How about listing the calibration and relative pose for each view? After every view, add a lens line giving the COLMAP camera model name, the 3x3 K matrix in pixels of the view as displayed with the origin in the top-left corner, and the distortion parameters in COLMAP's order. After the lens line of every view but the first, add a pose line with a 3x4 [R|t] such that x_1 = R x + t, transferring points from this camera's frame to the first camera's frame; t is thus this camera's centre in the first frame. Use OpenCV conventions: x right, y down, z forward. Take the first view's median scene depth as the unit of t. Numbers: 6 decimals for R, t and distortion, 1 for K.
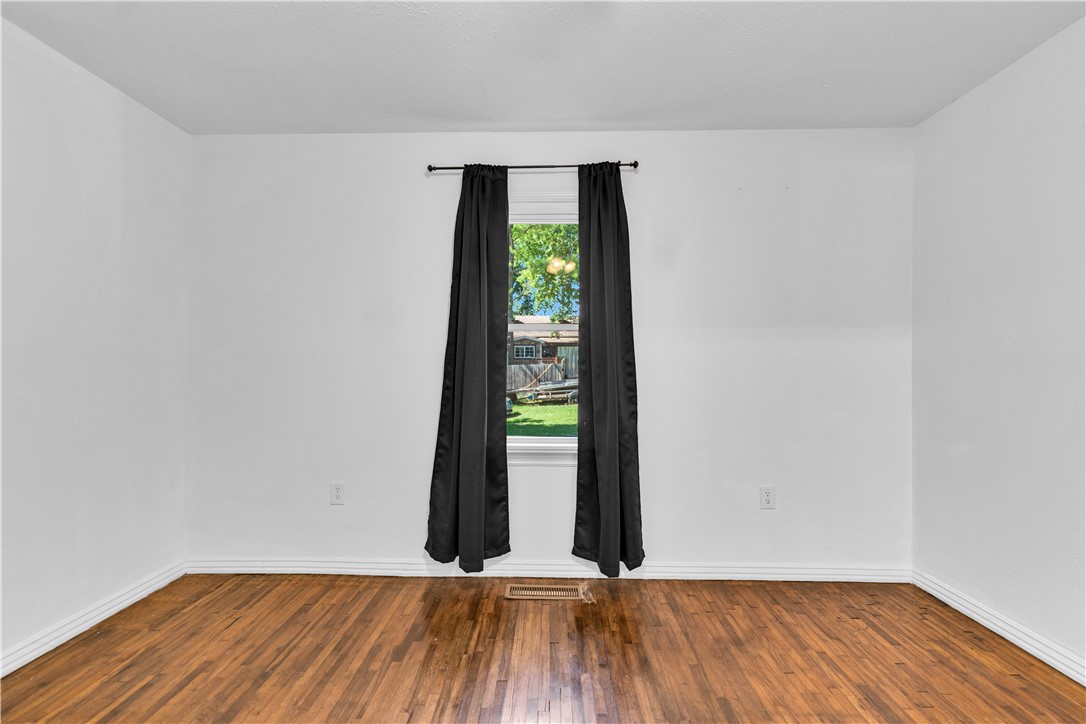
lens RADIAL K [[434.1, 0, 539.5], [0, 434.1, 365.0], [0, 0, 1]] dist [0.004567, 0.000187]
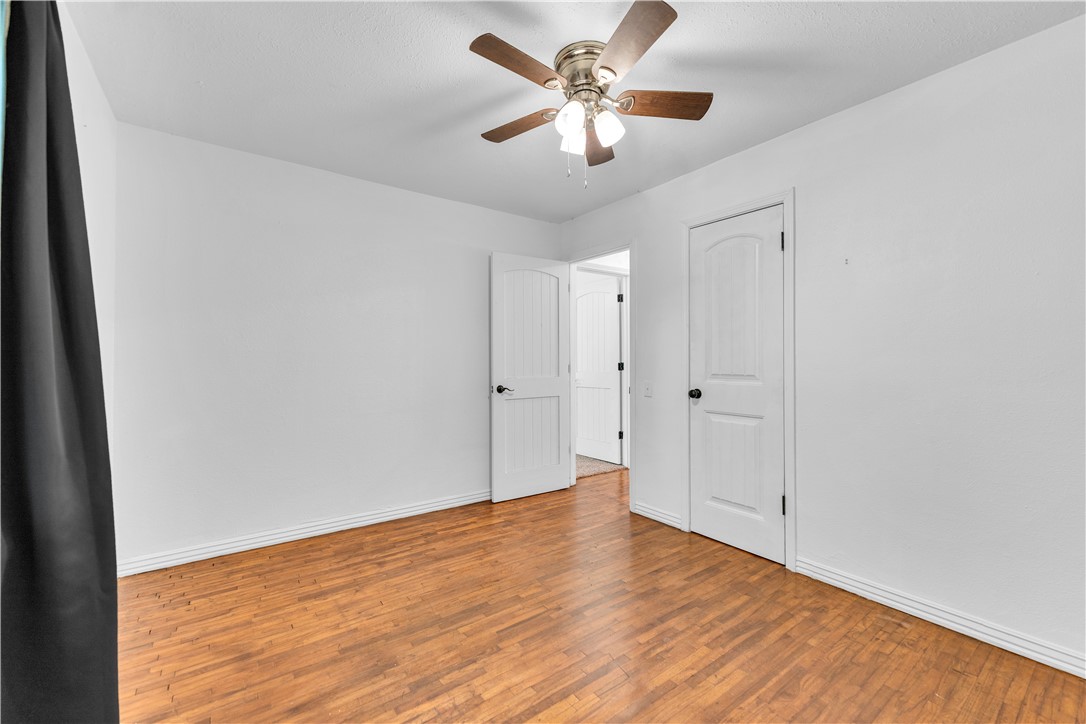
lens RADIAL K [[445.3, 0, 543.0], [0, 445.3, 362.0], [0, 0, 1]] dist [-0.000950, -0.000112]
pose [[-0.615898, -0.007058, 0.787794, -0.547526], [-0.006661, 0.999971, 0.003752, -0.002909], [-0.787798, -0.002937, -0.615927, 0.865675]]
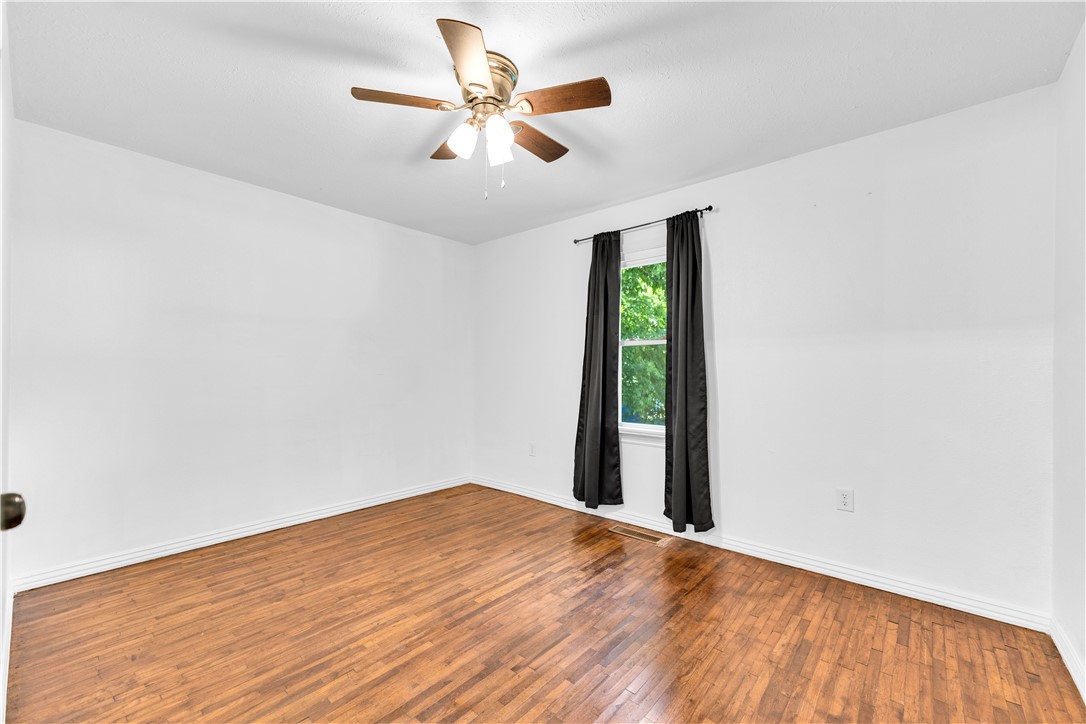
lens RADIAL K [[434.1, 0, 539.5], [0, 434.1, 365.0], [0, 0, 1]] dist [0.004567, 0.000187]
pose [[0.771246, -0.007876, -0.636489, 0.647145], [0.001072, 0.999938, -0.011074, -0.002819], [0.636537, 0.007858, 0.771206, -0.264690]]
